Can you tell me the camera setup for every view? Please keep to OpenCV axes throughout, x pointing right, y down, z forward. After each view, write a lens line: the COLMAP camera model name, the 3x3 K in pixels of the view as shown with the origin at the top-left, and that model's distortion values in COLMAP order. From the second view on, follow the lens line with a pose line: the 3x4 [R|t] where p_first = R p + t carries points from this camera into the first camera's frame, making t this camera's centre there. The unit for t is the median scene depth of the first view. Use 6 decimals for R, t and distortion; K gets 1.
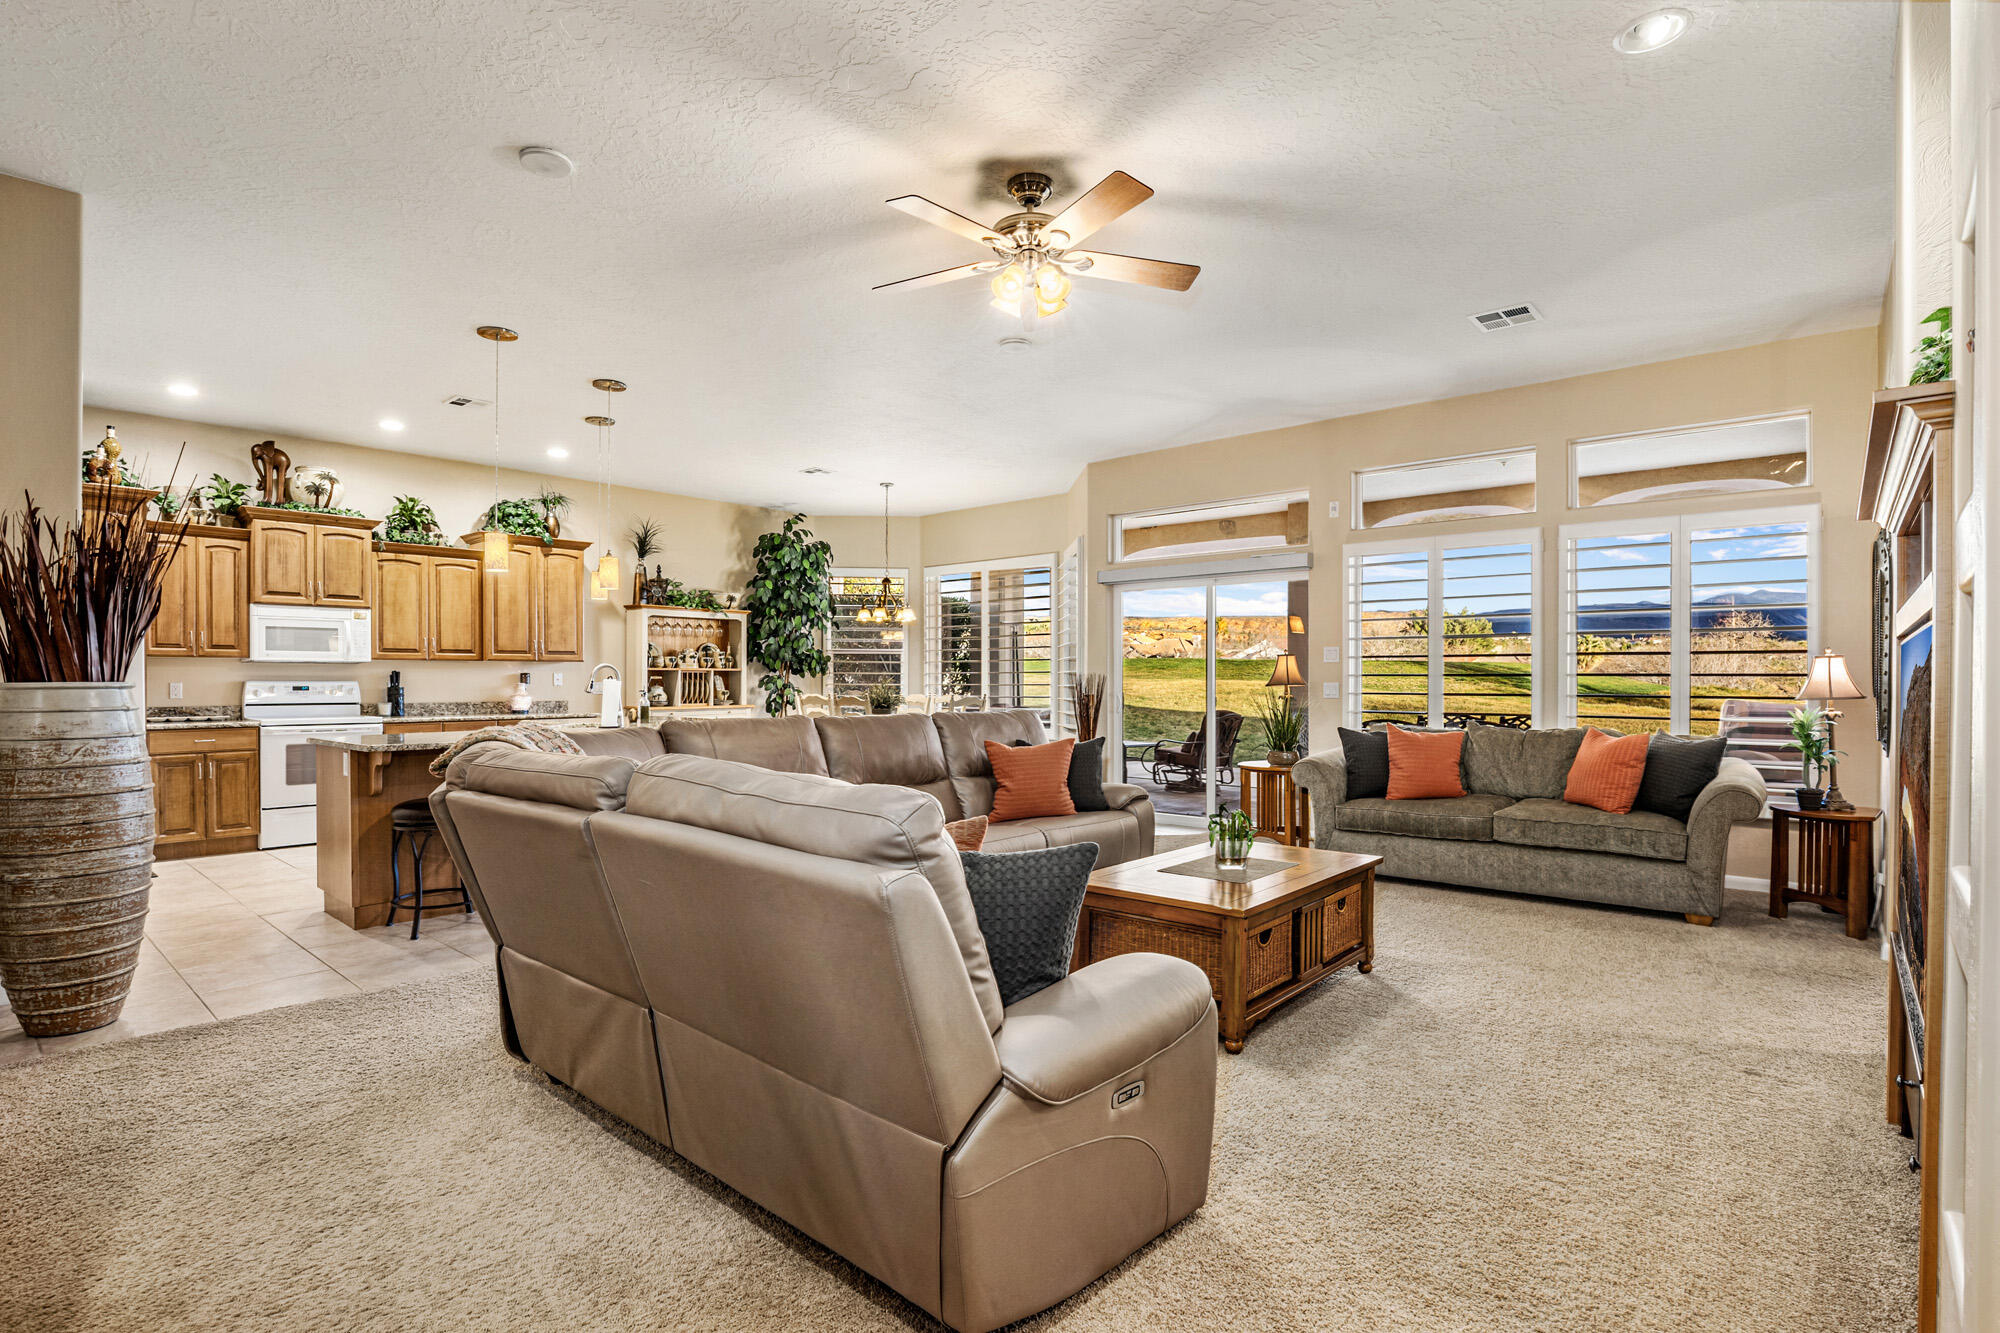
lens RADIAL K [[960.8, 0, 991.5], [0, 960.8, 683.4], [0, 0, 1]] dist [-0.022810, 0.000879]
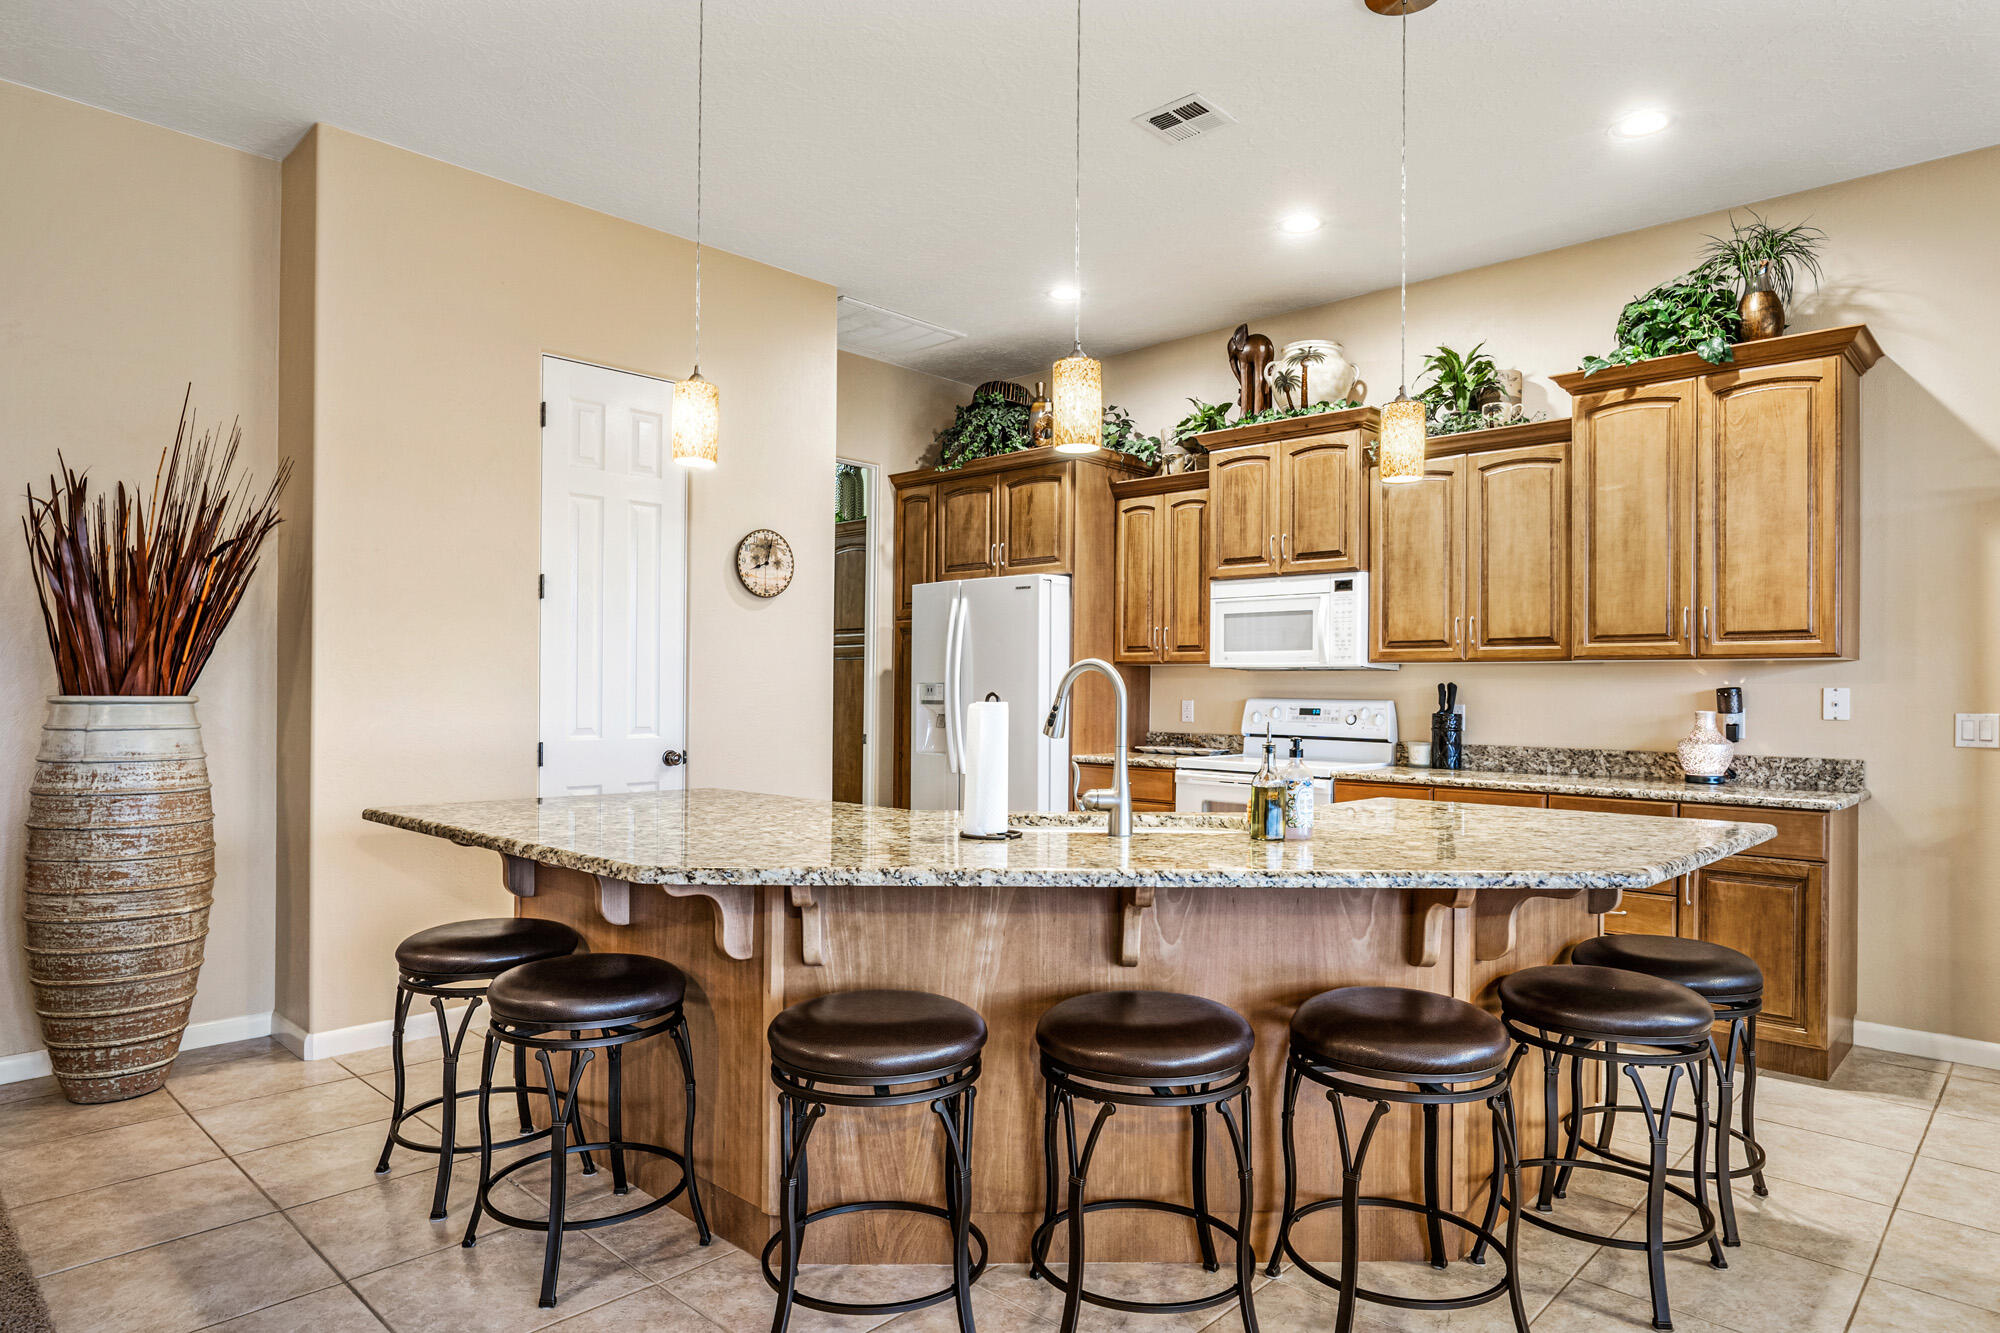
lens RADIAL K [[1173.9, 0, 1000.0], [0, 1173.9, 666.5], [0, 0, 1]] dist [-0.005079, -0.001698]
pose [[-0.022272, -0.015570, -0.999631, 0.028397], [-0.011487, 0.999817, -0.015317, -0.008908], [0.999686, 0.011141, -0.022447, 0.723627]]
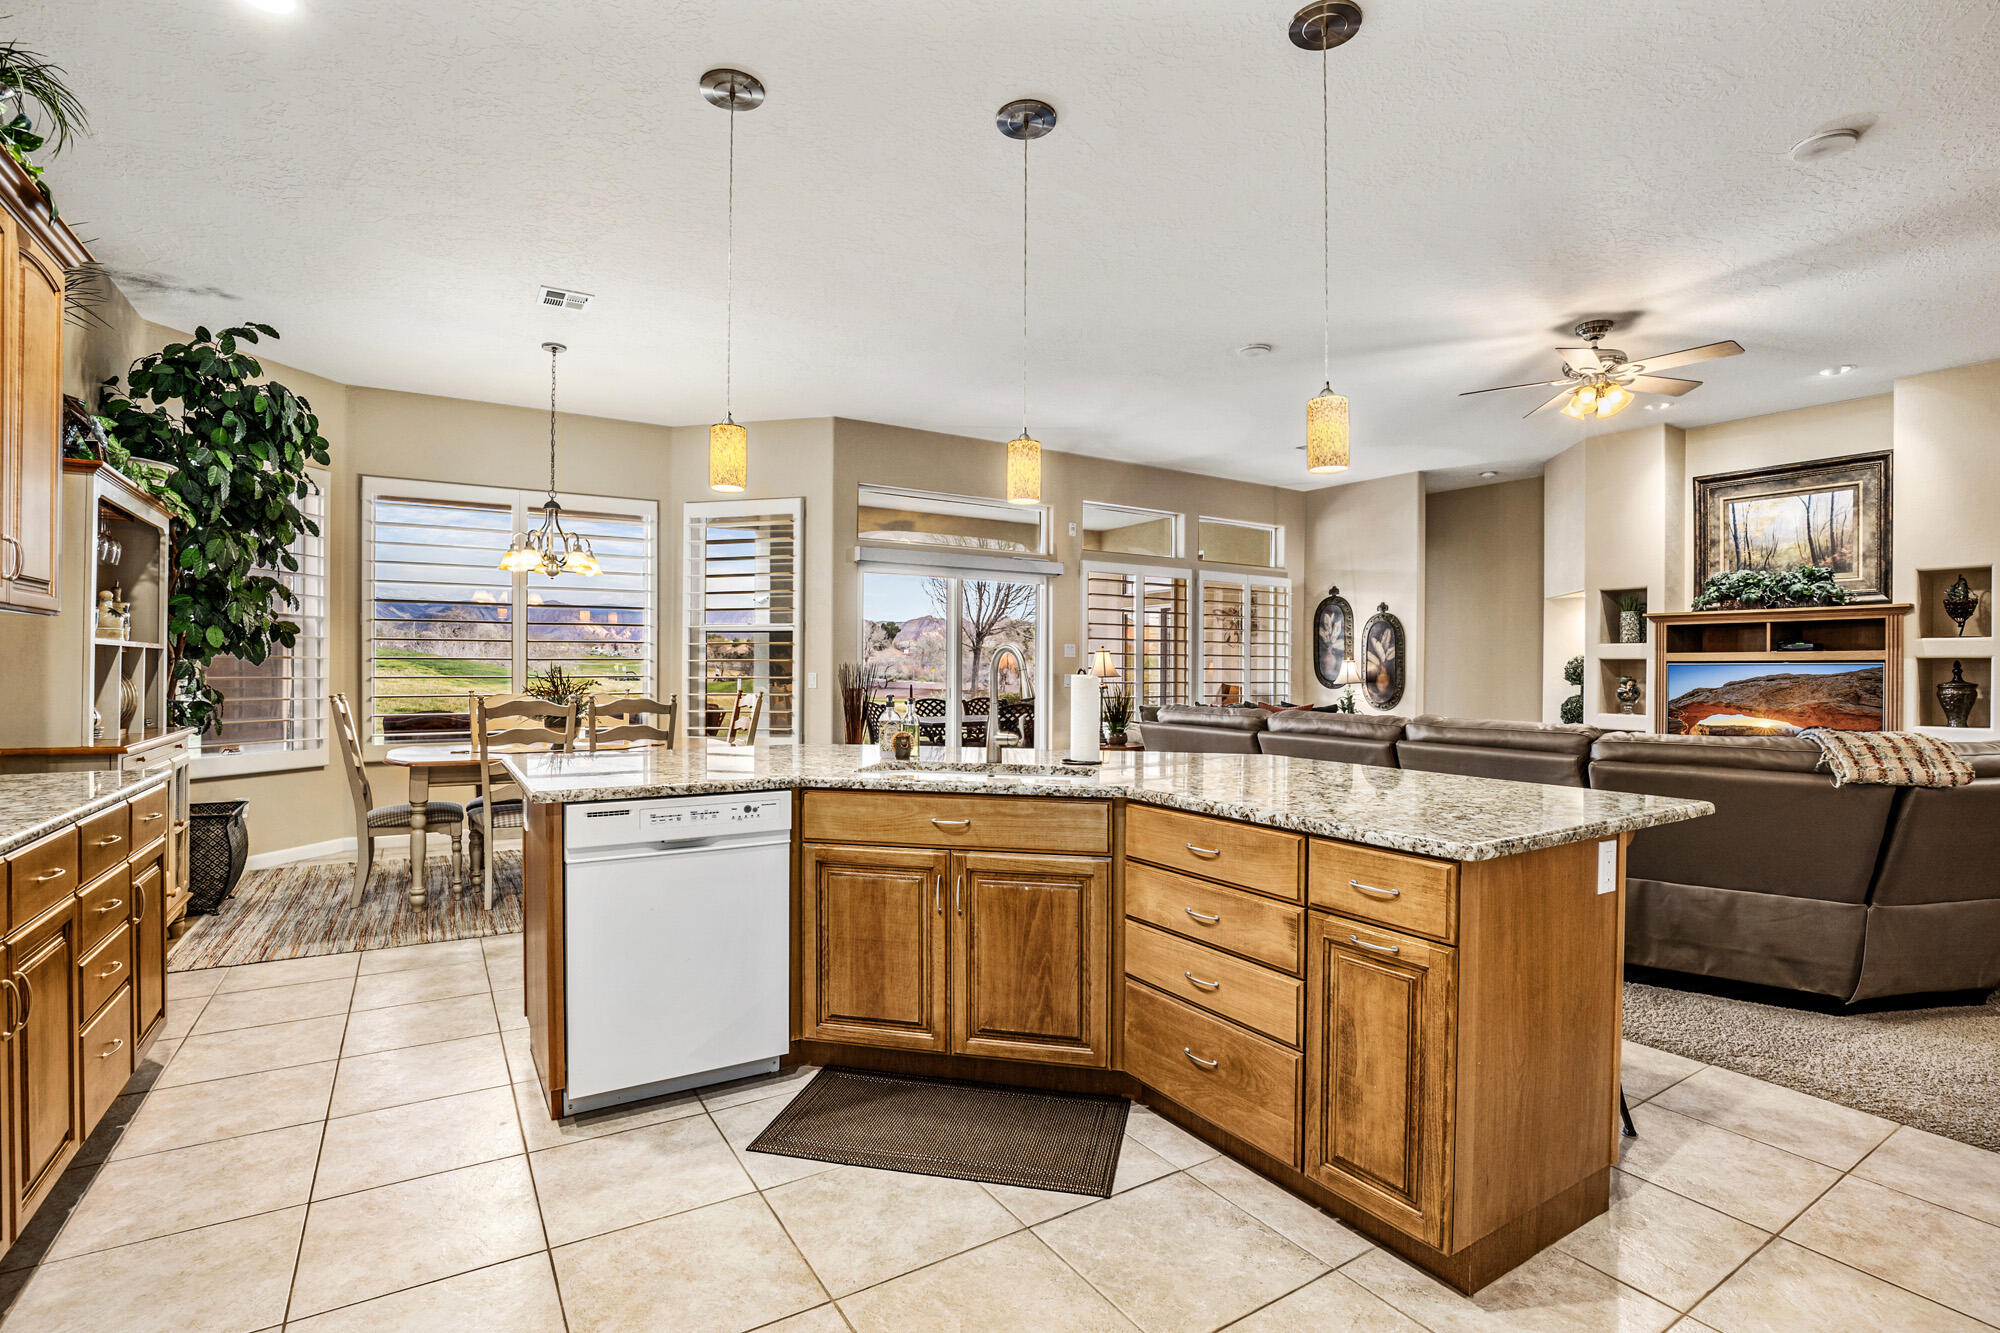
lens RADIAL K [[930.0, 0, 1000.0], [0, 930.0, 666.5], [0, 0, 1]] dist [-0.031458, 0.000638]
pose [[0.277484, 0.005025, 0.960717, -0.654886], [-0.001265, 0.999987, -0.004866, -0.004874], [-0.960729, 0.000135, 0.277487, 0.641620]]
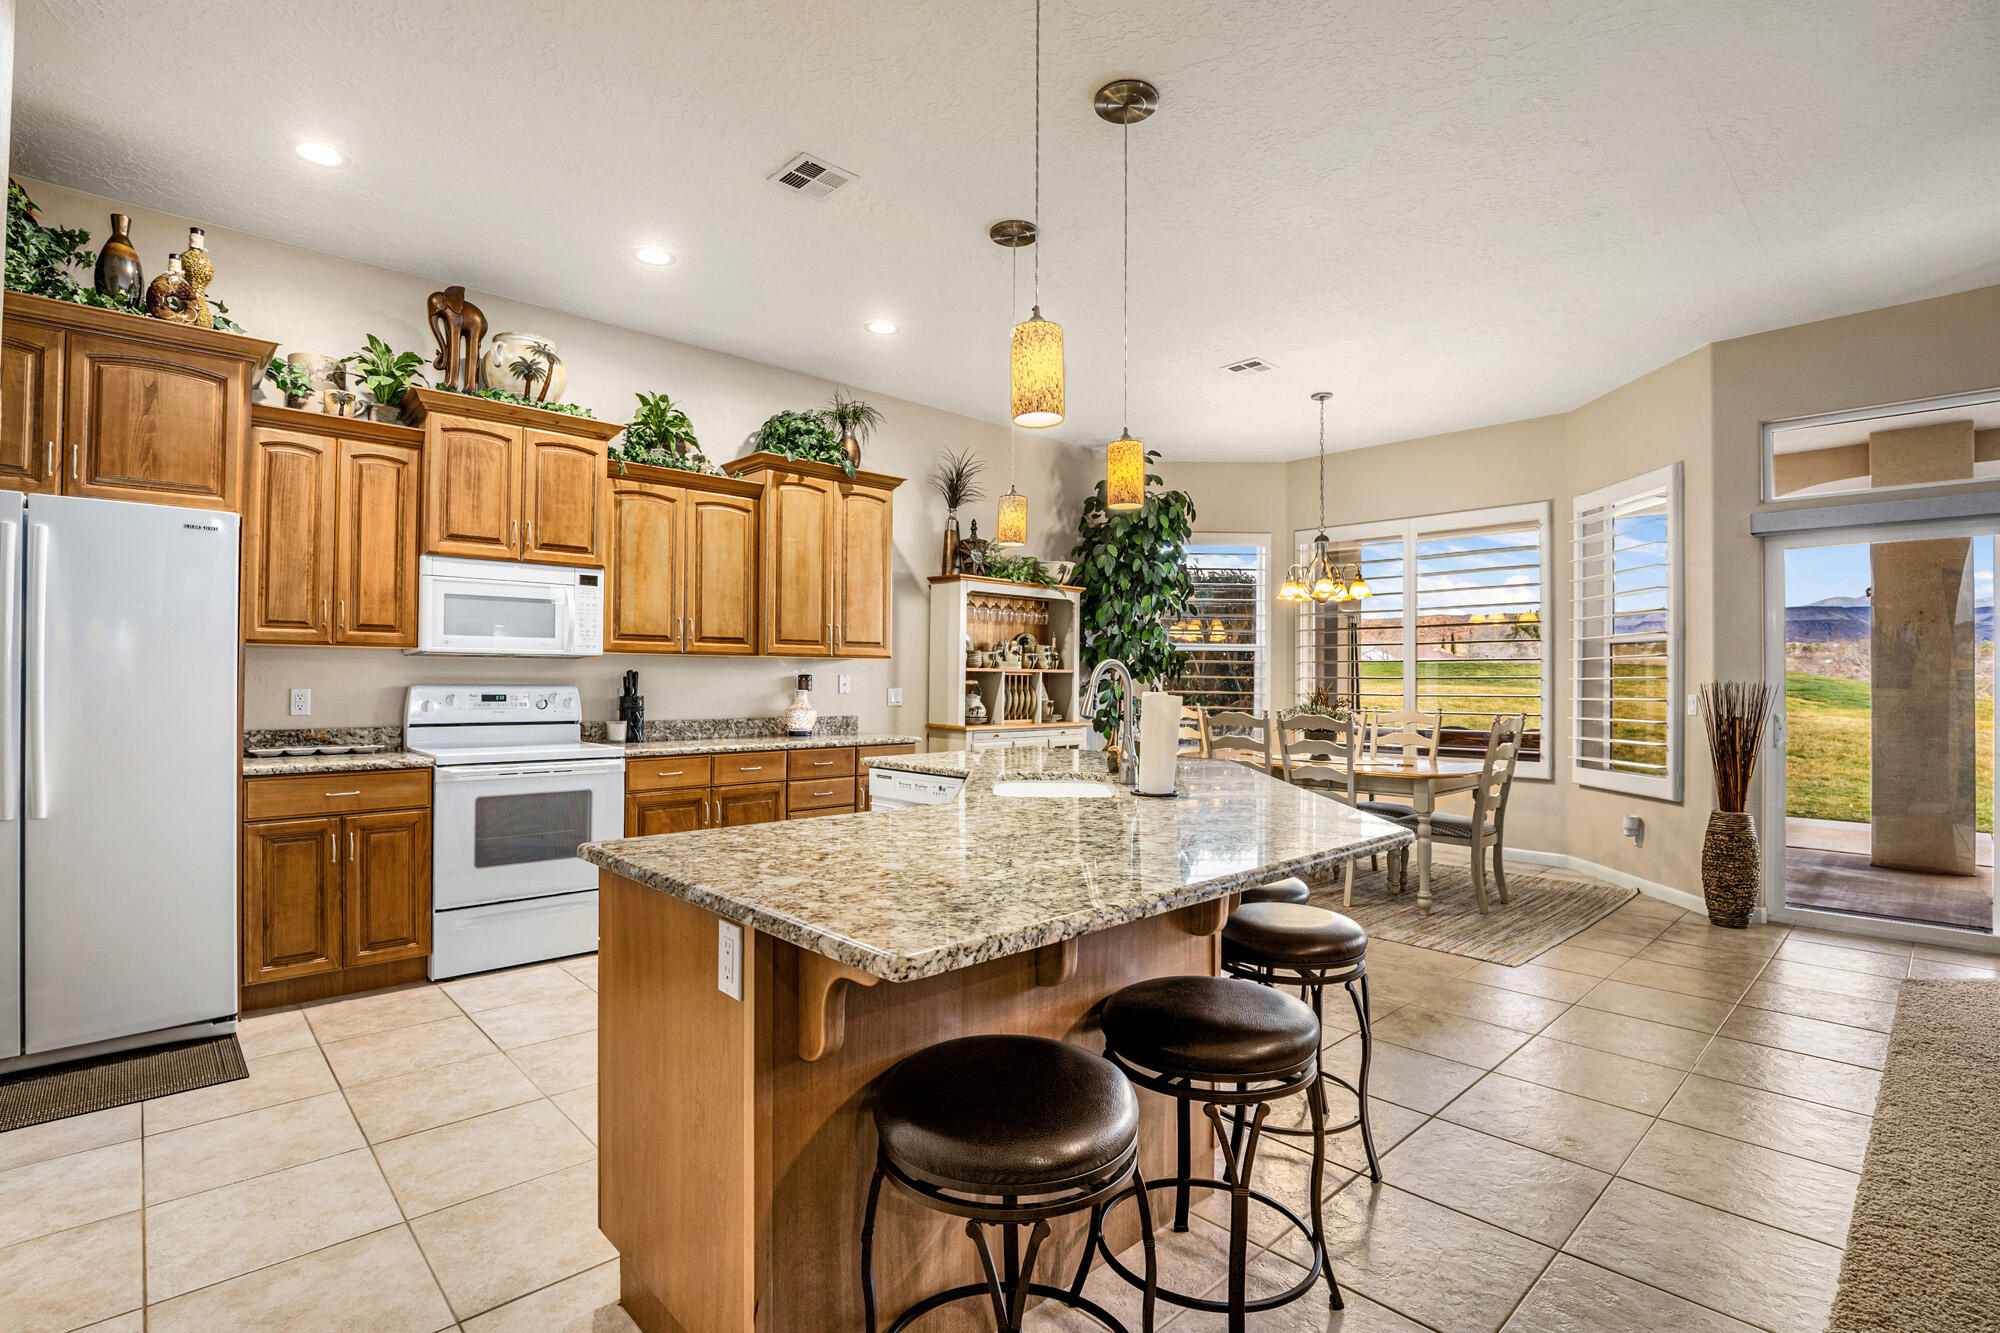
lens RADIAL K [[930.0, 0, 1000.0], [0, 930.0, 666.5], [0, 0, 1]] dist [-0.031458, 0.000638]
pose [[0.996549, 0.005415, -0.082830, -0.312907], [-0.006989, 0.999800, -0.018731, -0.005675], [0.082712, 0.019245, 0.996388, 0.384927]]
